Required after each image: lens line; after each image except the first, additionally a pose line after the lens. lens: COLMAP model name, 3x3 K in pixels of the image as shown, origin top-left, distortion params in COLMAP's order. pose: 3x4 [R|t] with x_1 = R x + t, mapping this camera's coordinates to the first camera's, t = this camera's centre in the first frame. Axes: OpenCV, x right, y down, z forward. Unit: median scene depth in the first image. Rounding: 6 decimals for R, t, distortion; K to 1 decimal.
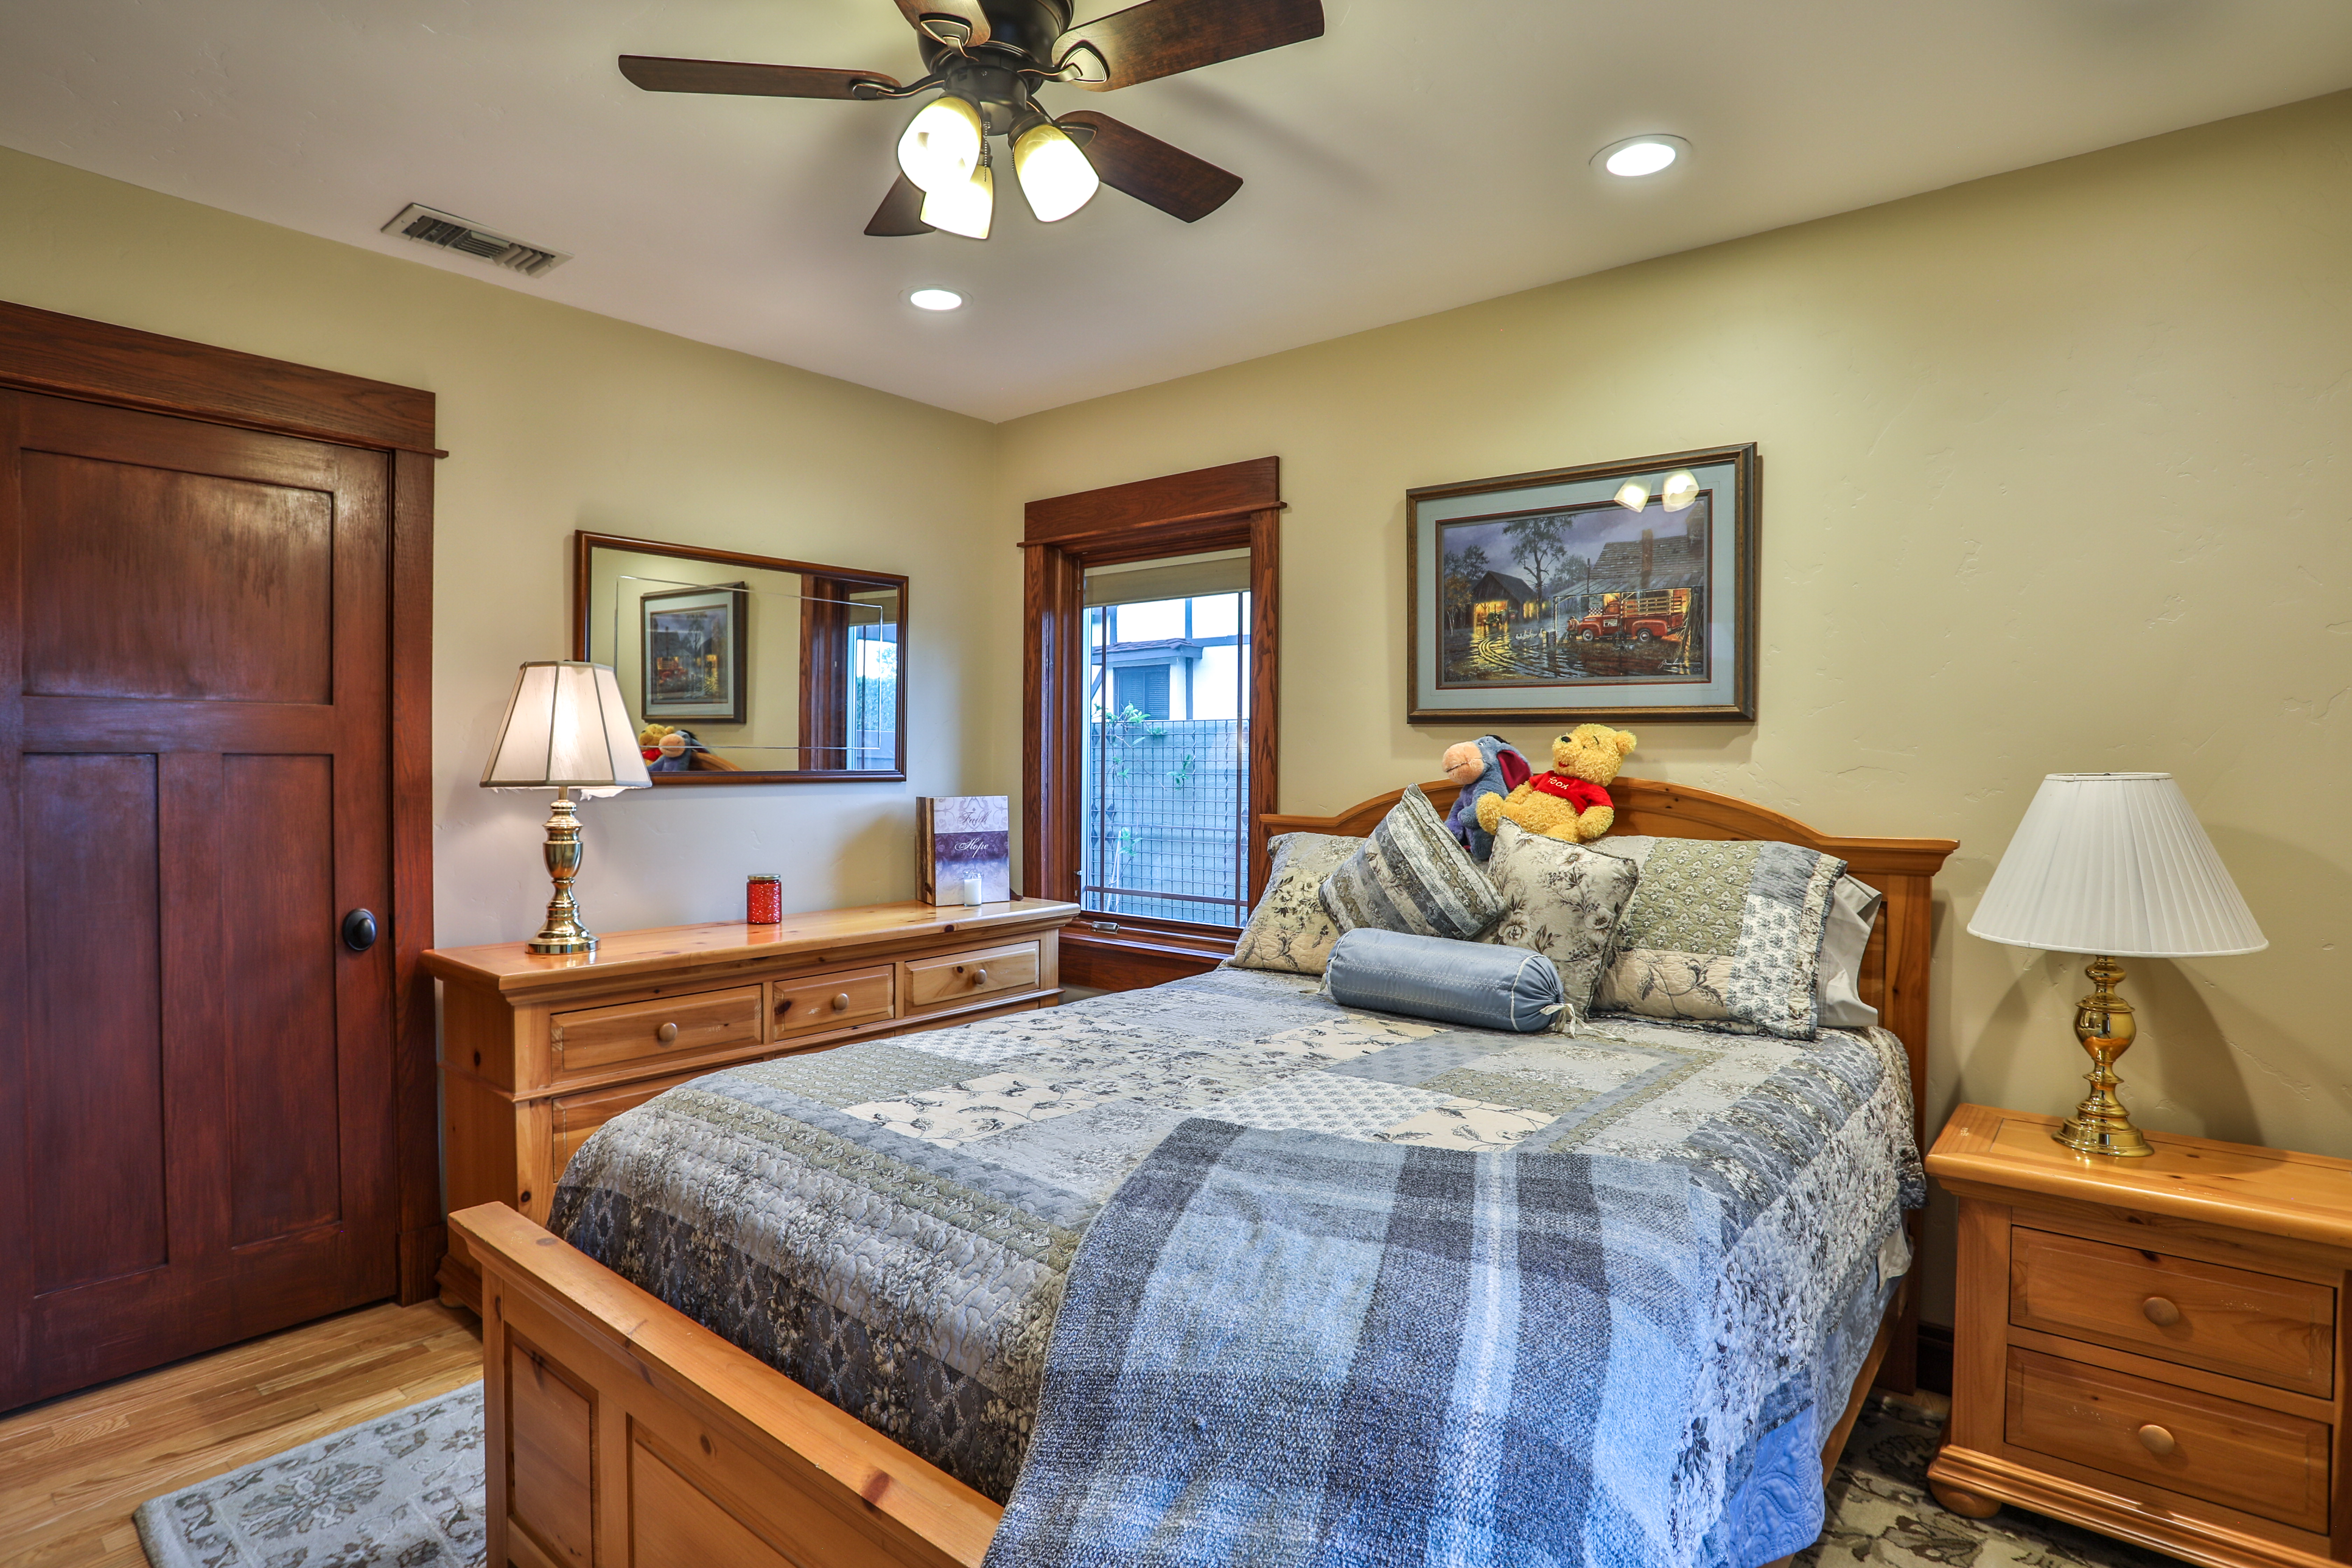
lens RADIAL K [[1198.9, 0, 1176.0], [0, 1198.9, 784.0], [0, 0, 1]] dist [-0.088234, 0.033107]
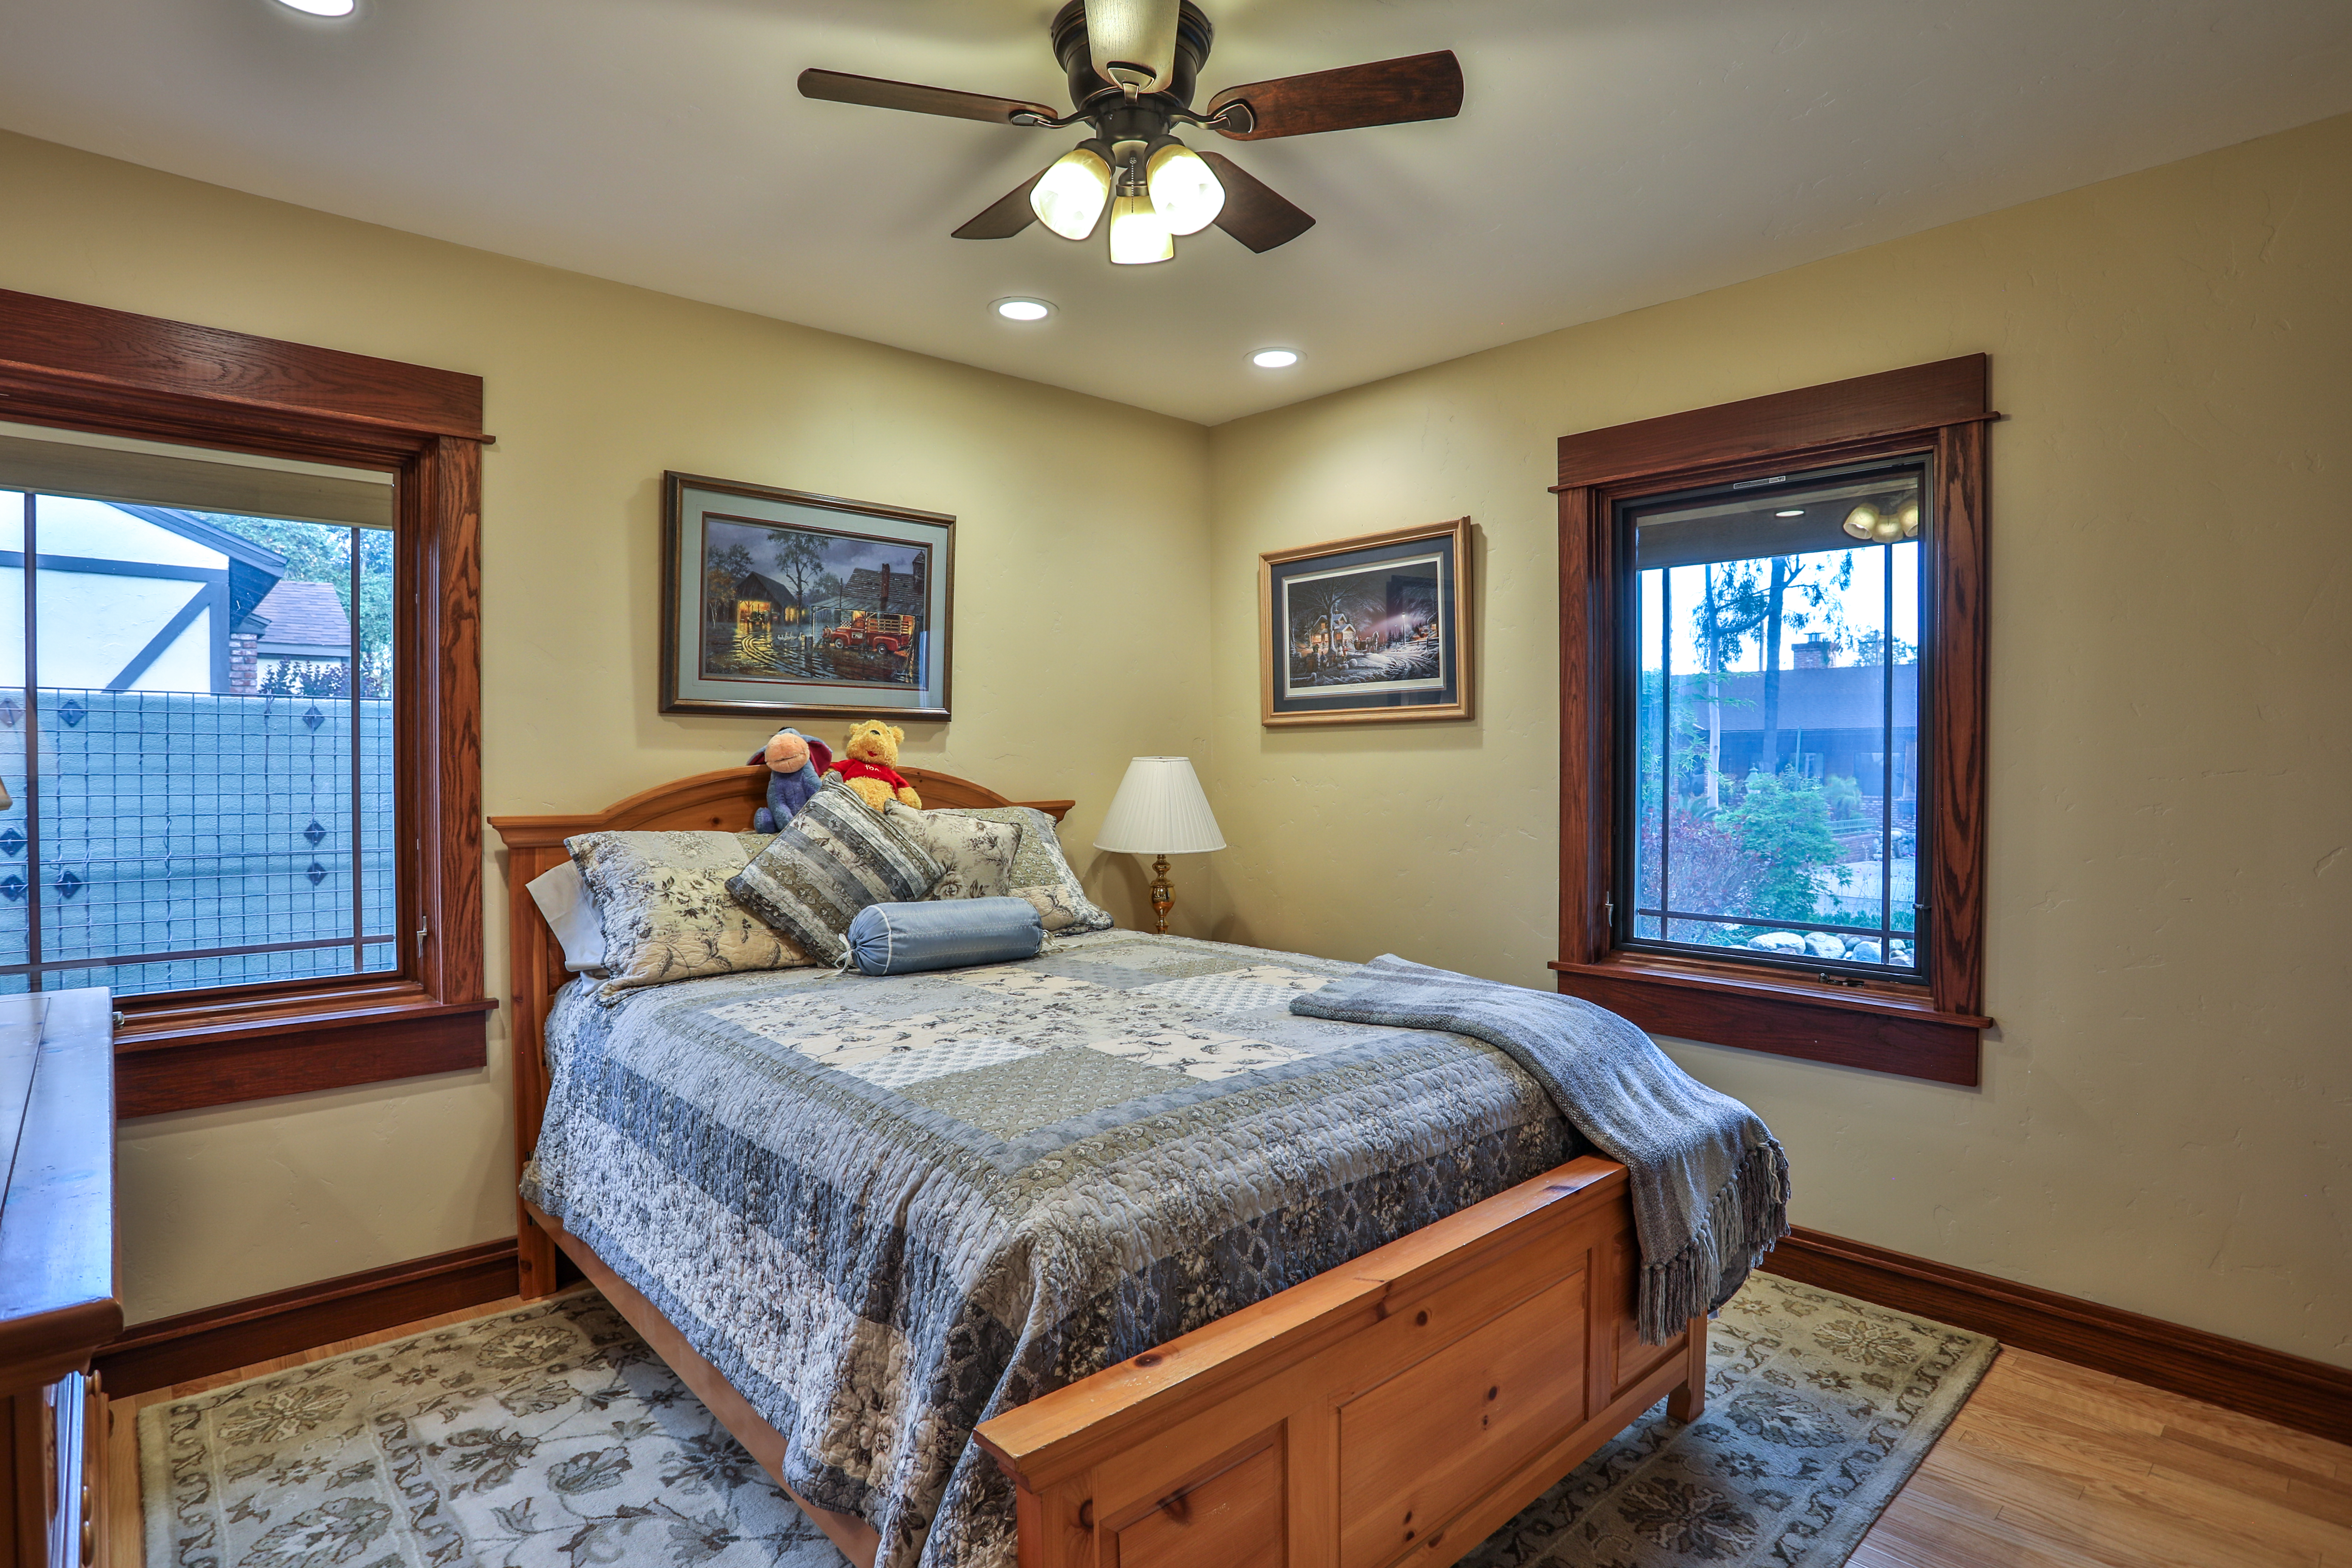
lens RADIAL K [[1198.9, 0, 1176.0], [0, 1198.9, 784.0], [0, 0, 1]] dist [-0.088234, 0.033107]
pose [[0.146929, -0.026617, 0.988789, -0.763587], [0.019262, 0.999525, 0.024043, -0.008593], [-0.988959, 0.015514, 0.147372, 0.496724]]
